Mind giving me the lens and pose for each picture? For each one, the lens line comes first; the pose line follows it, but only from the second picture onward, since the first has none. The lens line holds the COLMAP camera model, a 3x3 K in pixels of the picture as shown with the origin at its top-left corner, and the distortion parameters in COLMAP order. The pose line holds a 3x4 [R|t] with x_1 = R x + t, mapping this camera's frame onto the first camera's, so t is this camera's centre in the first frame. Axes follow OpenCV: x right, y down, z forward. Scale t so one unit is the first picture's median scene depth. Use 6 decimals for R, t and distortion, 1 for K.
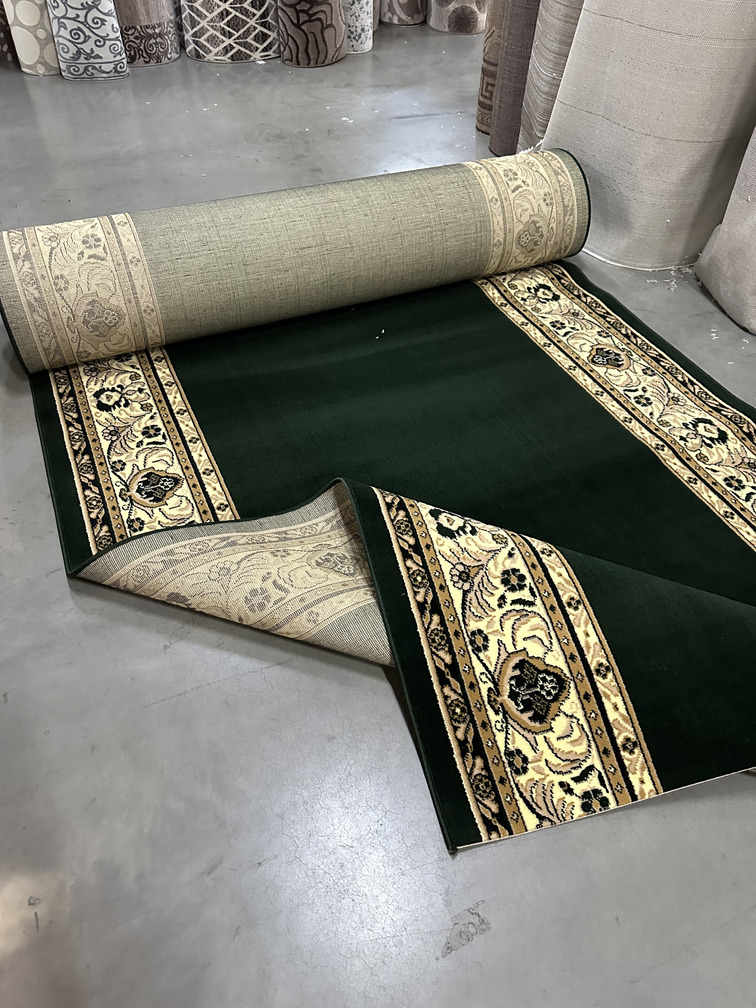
lens RADIAL K [[703.7, 0, 384.1], [0, 703.7, 505.9], [0, 0, 1]] dist [0.015673, -0.026734]
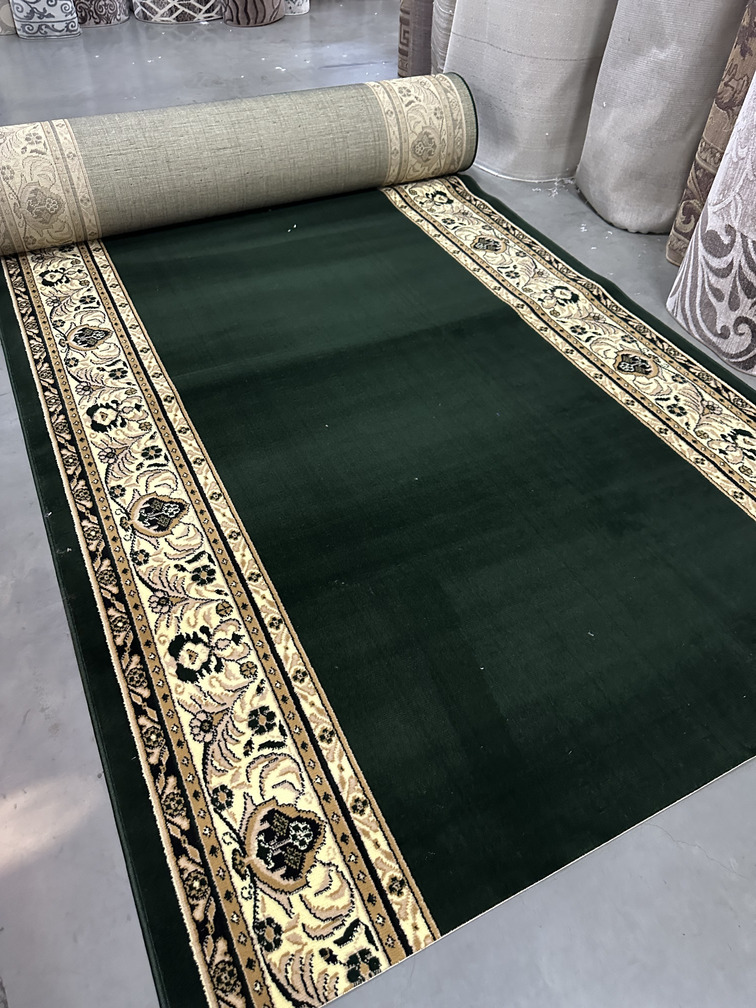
lens RADIAL K [[703.7, 0, 376.3], [0, 703.7, 503.3], [0, 0, 1]] dist [0.015673, -0.026734]
pose [[0.999646, -0.021119, 0.016161, 0.103816], [0.021084, 0.999775, 0.002341, 0.202806], [-0.016207, -0.001999, 0.999867, -0.152772]]
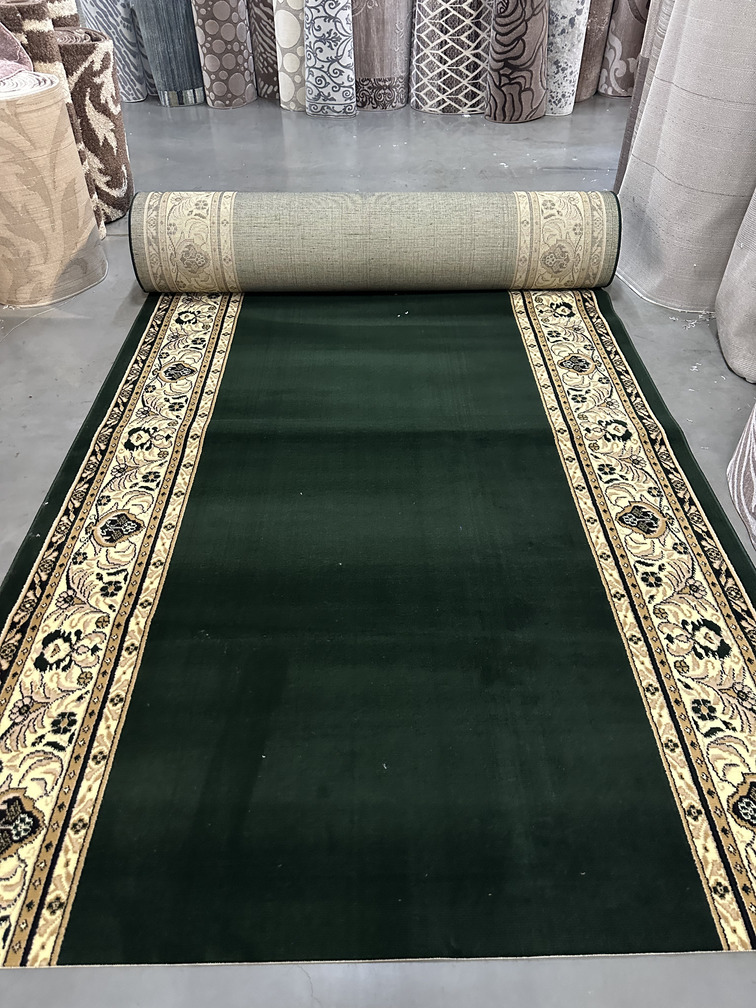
lens RADIAL K [[703.7, 0, 388.9], [0, 703.7, 507.8], [0, 0, 1]] dist [0.015673, -0.026734]
pose [[0.916801, 0.248168, -0.312871, 0.440685], [-0.271565, 0.961860, -0.032821, 0.128117], [0.292793, 0.115056, 0.949228, -0.134064]]
